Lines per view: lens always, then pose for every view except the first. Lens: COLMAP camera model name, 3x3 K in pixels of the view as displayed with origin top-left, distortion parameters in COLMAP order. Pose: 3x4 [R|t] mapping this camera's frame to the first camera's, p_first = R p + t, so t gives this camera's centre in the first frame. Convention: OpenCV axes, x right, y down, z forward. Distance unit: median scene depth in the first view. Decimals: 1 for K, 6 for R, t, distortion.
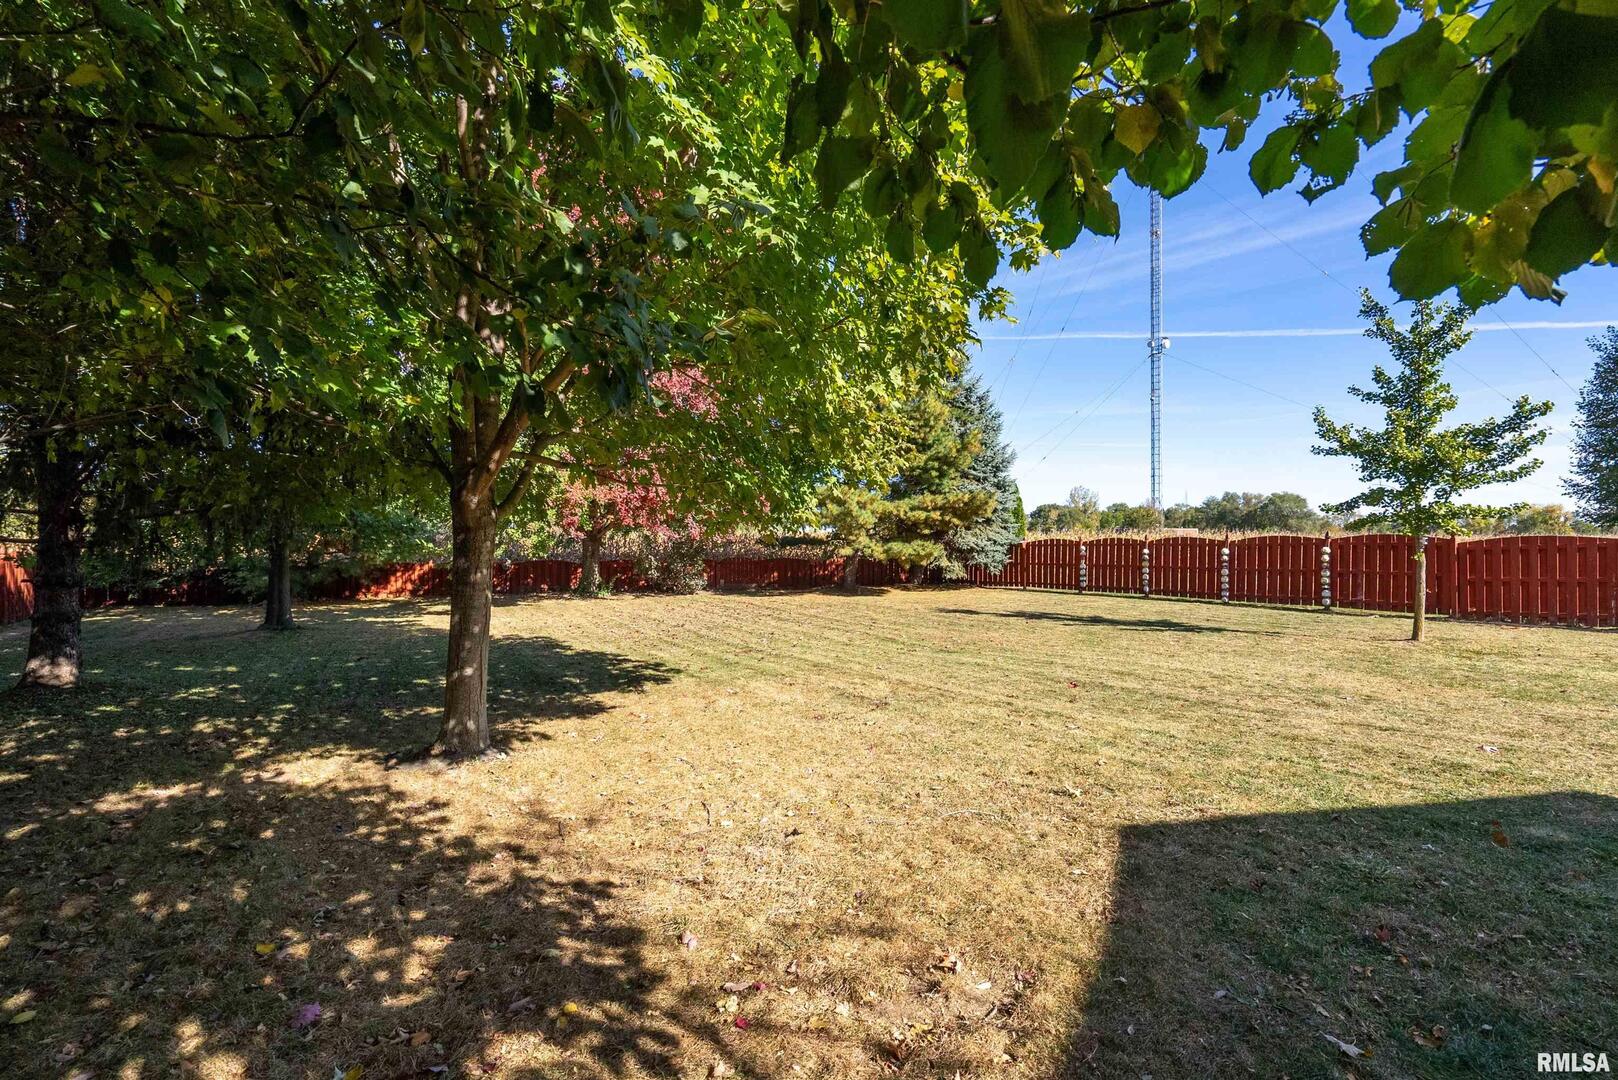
lens RADIAL K [[748.9, 0, 809.7], [0, 748.9, 568.5], [0, 0, 1]] dist [0.000982, 0.000072]
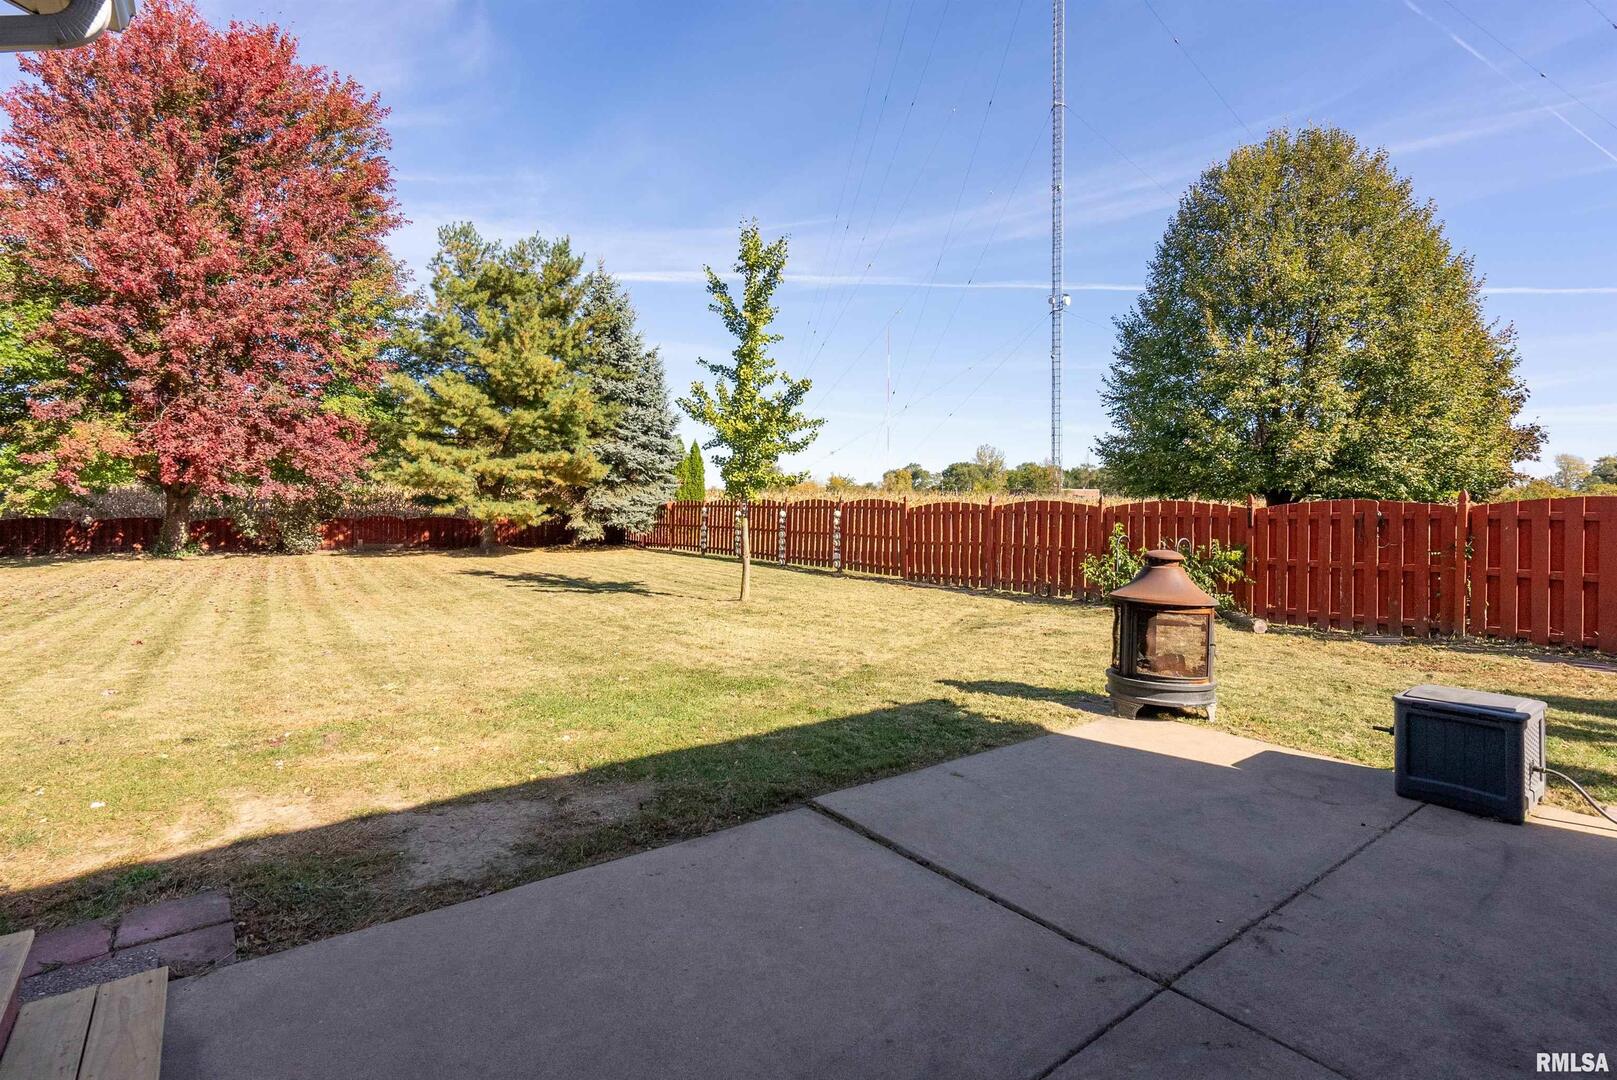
lens RADIAL K [[798.2, 0, 816.0], [0, 798.2, 526.1], [0, 0, 1]] dist [-0.000555, 0.000020]
pose [[0.995657, 0.006587, 0.092869, 0.390543], [-0.006383, 0.999977, -0.002492, -0.003250], [-0.092883, 0.001888, 0.995675, -0.063323]]
